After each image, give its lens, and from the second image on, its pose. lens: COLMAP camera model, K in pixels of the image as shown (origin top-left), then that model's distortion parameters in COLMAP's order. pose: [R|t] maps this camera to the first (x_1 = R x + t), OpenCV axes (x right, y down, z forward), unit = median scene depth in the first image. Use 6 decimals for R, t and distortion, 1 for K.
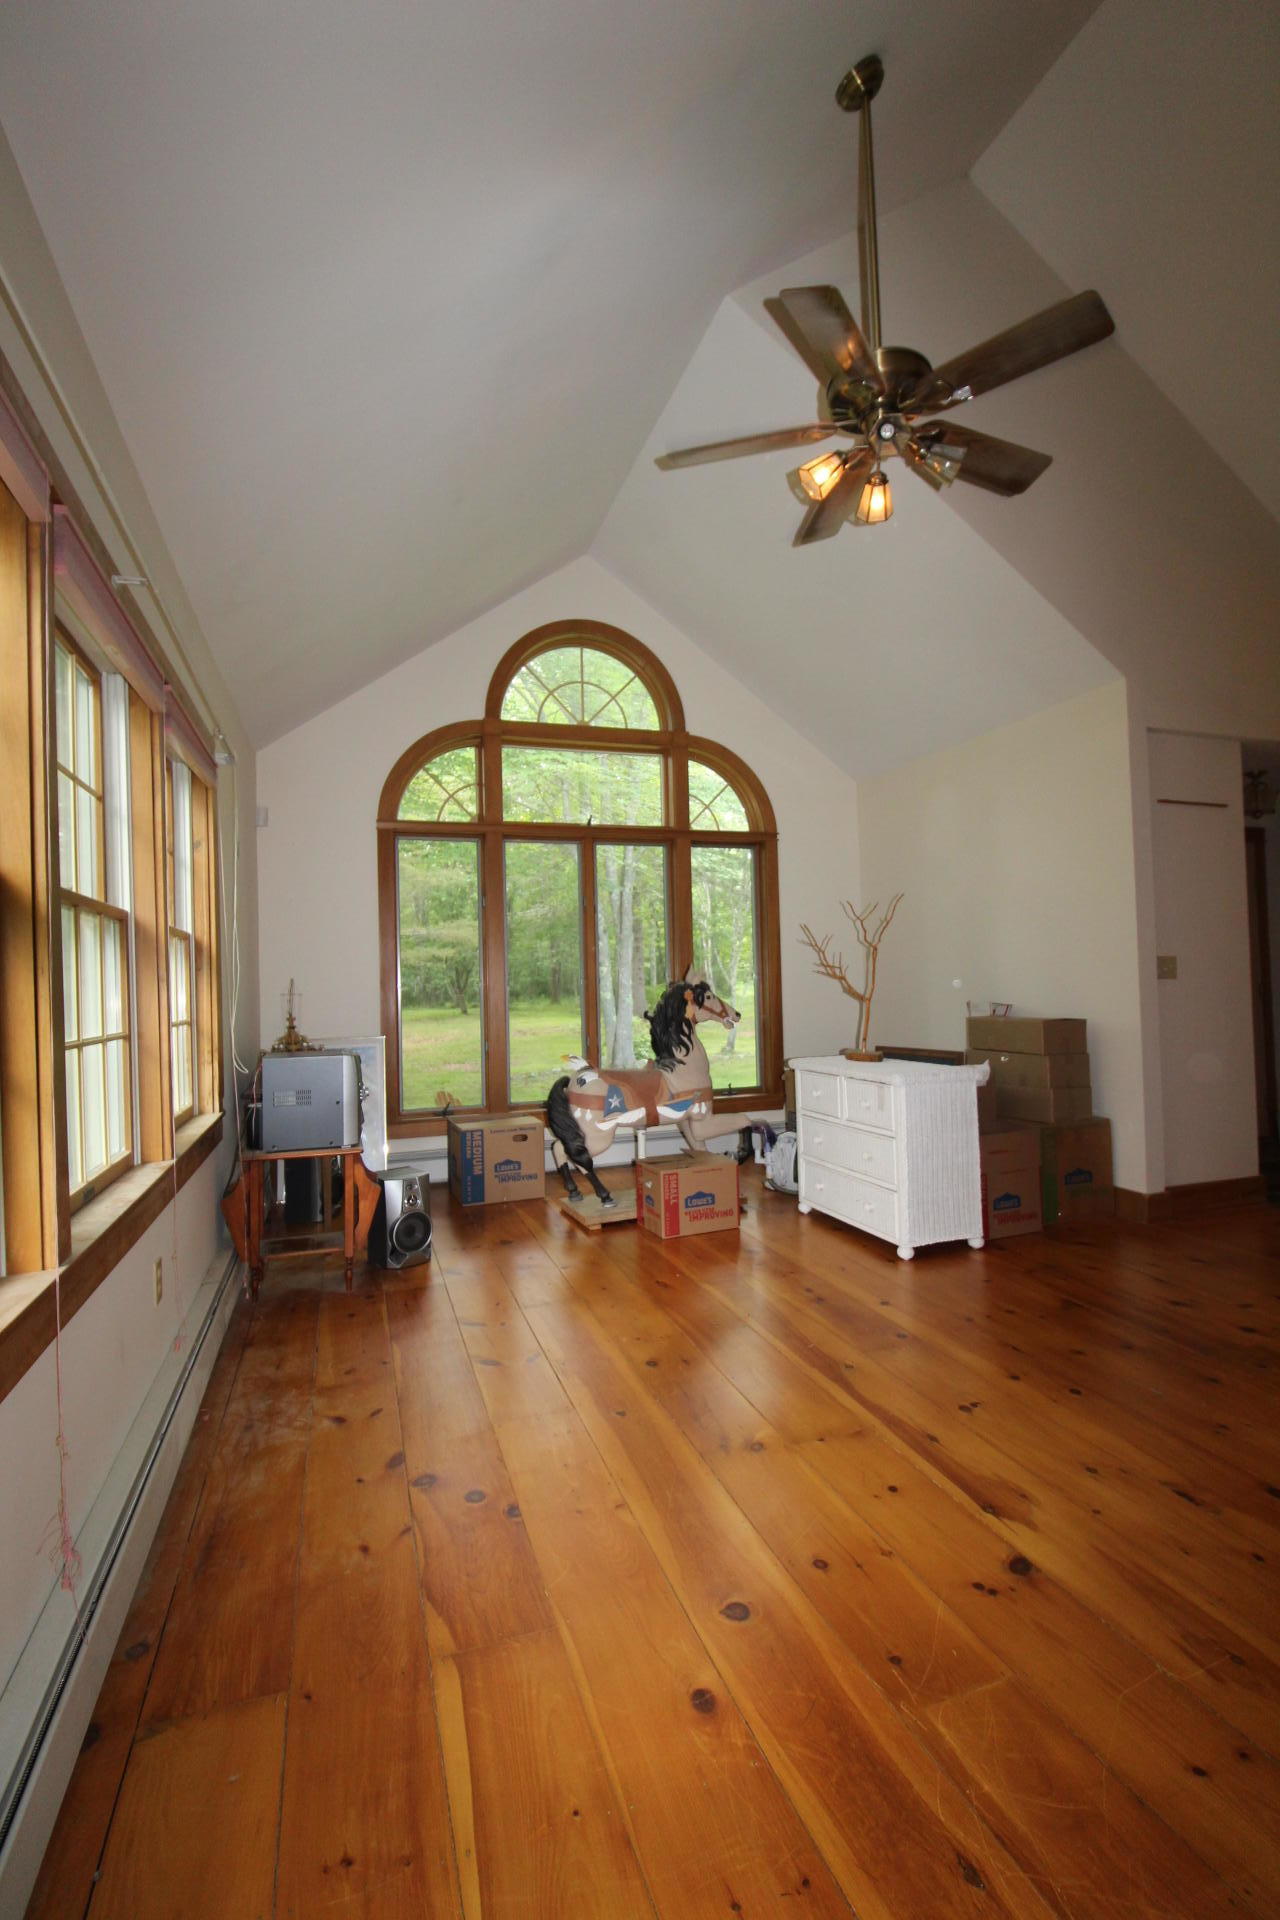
lens RADIAL K [[889.3, 0, 640.0], [0, 889.3, 960.0], [0, 0, 1]] dist [-0.000088, -0.014459]
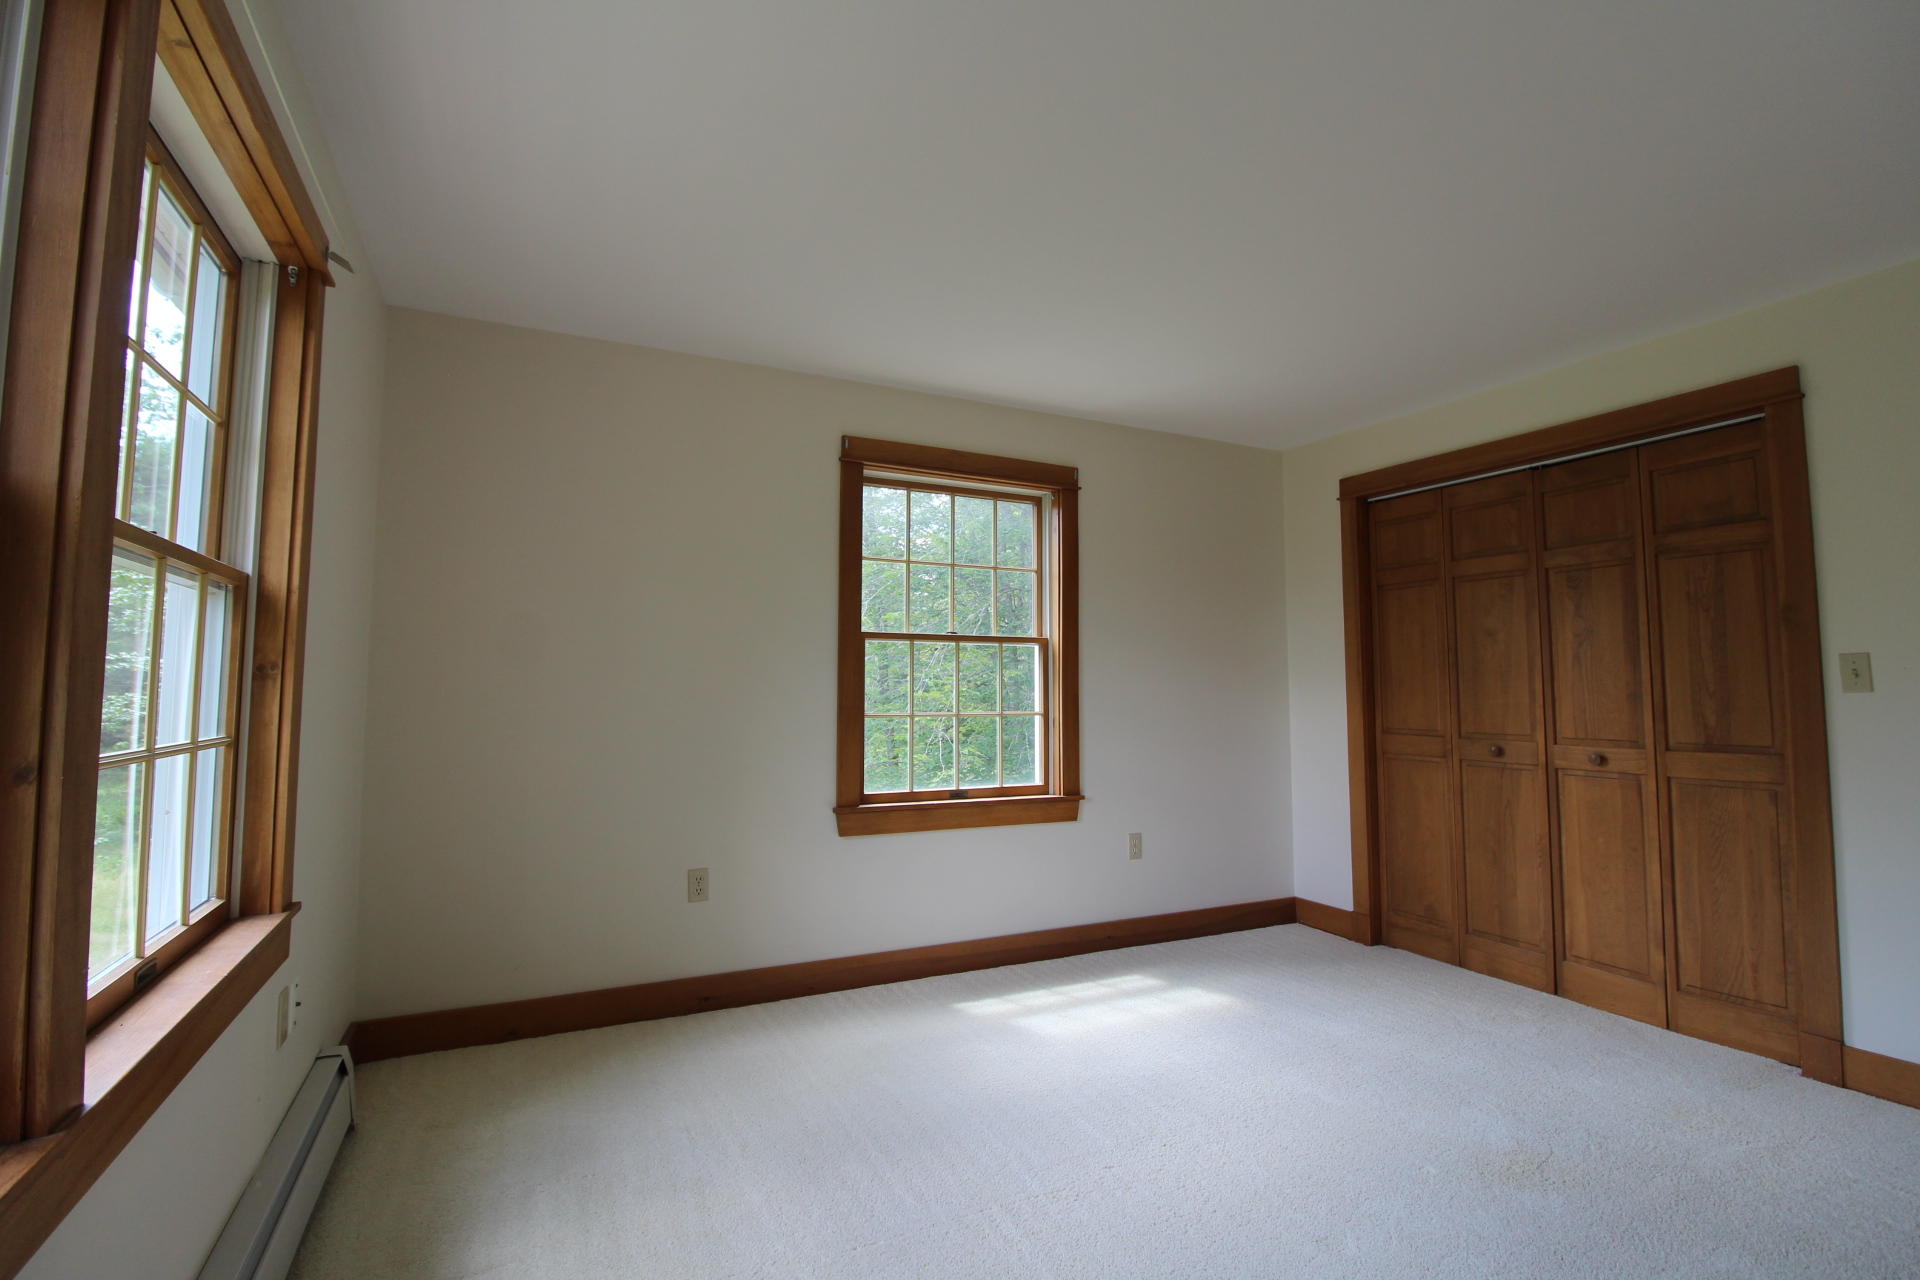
lens RADIAL K [[889.3, 0, 956.7], [0, 889.3, 624.9], [0, 0, 1]] dist [-0.000088, -0.014459]
pose [[0.992859, 0.044713, 0.110597, -0.071069], [-0.038713, 0.997690, -0.055812, 0.006675], [-0.112837, 0.051132, 0.992297, 0.212235]]
